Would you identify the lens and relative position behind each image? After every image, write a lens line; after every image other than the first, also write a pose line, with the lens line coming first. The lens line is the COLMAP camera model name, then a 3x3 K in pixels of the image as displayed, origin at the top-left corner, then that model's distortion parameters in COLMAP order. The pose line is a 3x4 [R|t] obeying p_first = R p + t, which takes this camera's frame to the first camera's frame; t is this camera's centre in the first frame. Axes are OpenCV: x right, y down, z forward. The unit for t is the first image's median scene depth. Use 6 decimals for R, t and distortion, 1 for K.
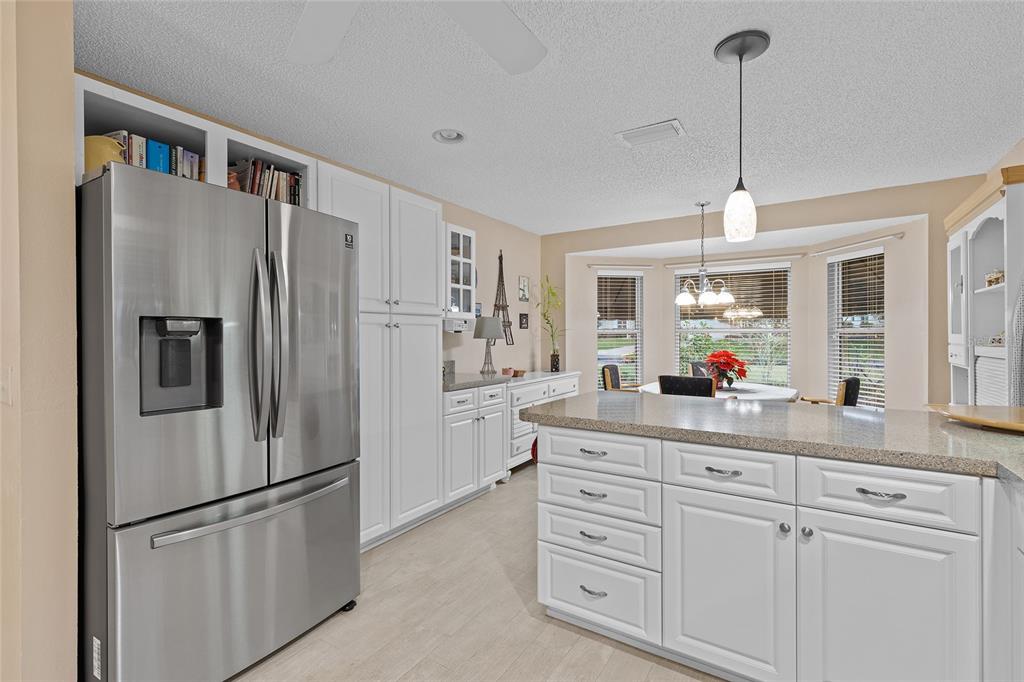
lens RADIAL K [[468.8, 0, 509.8], [0, 468.8, 338.7], [0, 0, 1]] dist [-0.004303, -0.000529]
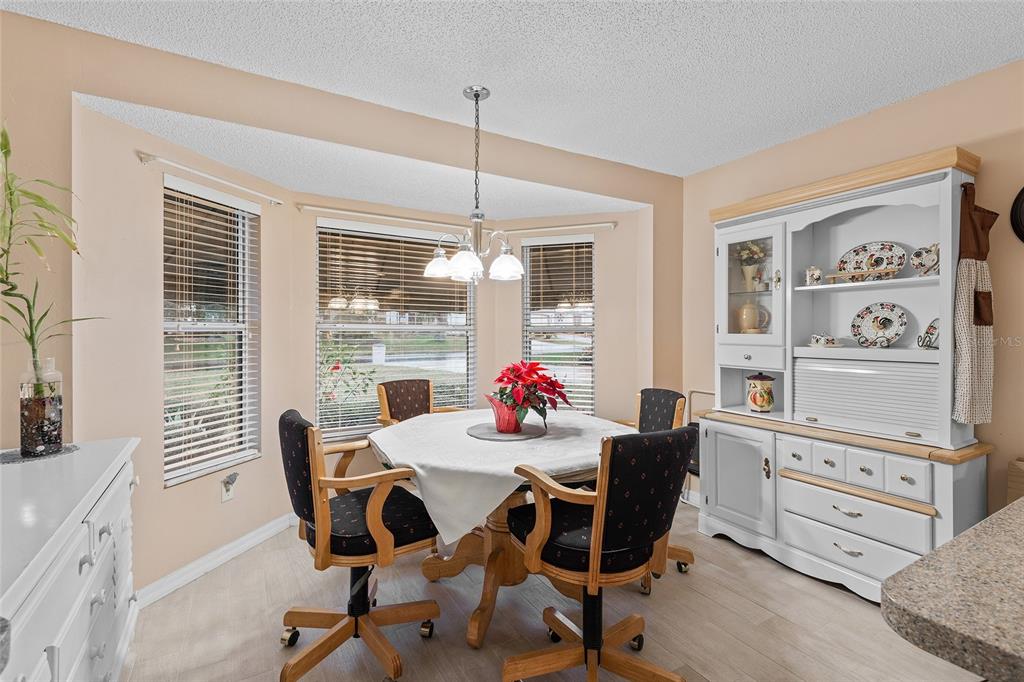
lens RADIAL K [[468.8, 0, 507.9], [0, 468.8, 334.3], [0, 0, 1]] dist [-0.004303, -0.000529]
pose [[0.454119, 0.001474, 0.890940, -0.037486], [0.001314, 0.999996, -0.002325, -0.007185], [-0.890940, 0.002227, 0.454116, 0.590741]]
